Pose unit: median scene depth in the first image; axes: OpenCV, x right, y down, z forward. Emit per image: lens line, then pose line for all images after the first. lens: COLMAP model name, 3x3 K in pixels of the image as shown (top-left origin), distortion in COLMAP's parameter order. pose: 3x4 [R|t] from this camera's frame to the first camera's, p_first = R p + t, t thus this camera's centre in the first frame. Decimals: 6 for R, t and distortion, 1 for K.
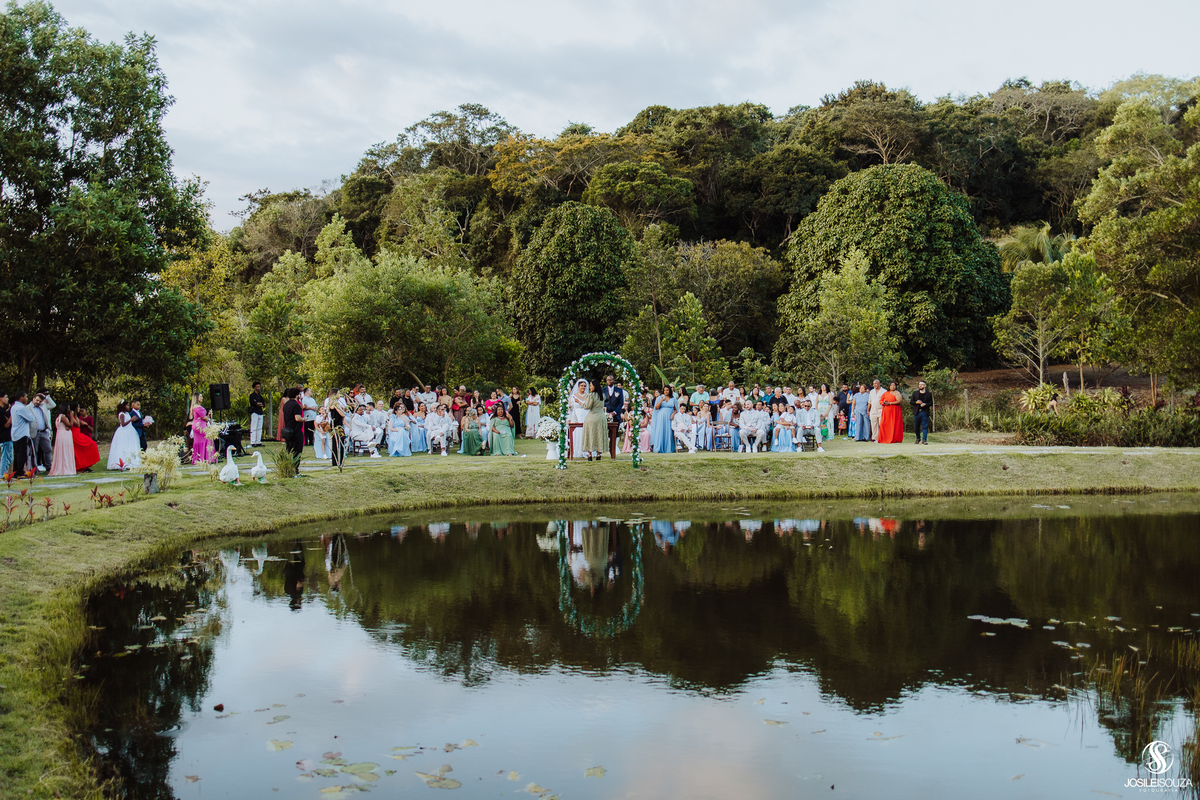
lens RADIAL K [[1201.0, 0, 599.9], [0, 1201.0, 399.3], [0, 0, 1]] dist [0.008399, 0.000000]
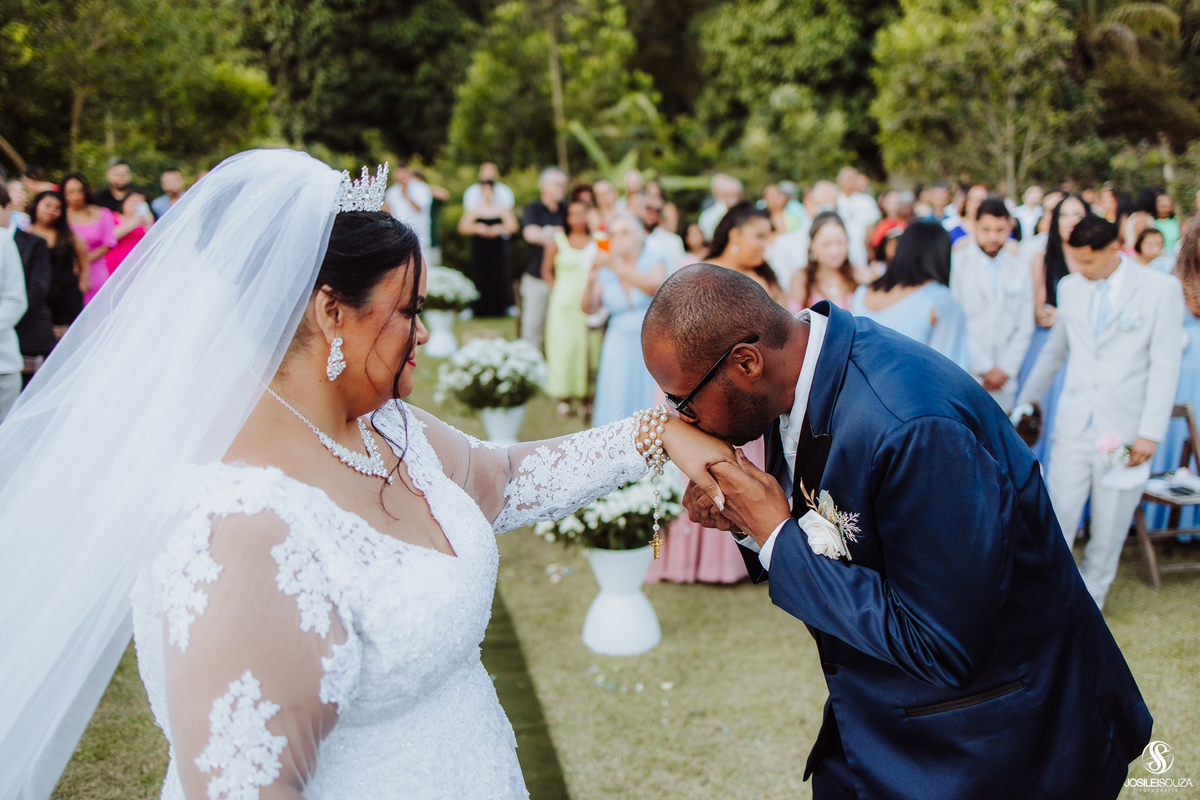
lens RADIAL K [[1201.0, 0, 600.5], [0, 1201.0, 400.7], [0, 0, 1]] dist [0.008399, 0.000000]
pose [[0.984208, -0.016432, 0.176253, -0.015287], [-0.016427, 0.982908, 0.183361, -0.006429], [-0.176253, -0.183361, 0.967116, 0.379397]]
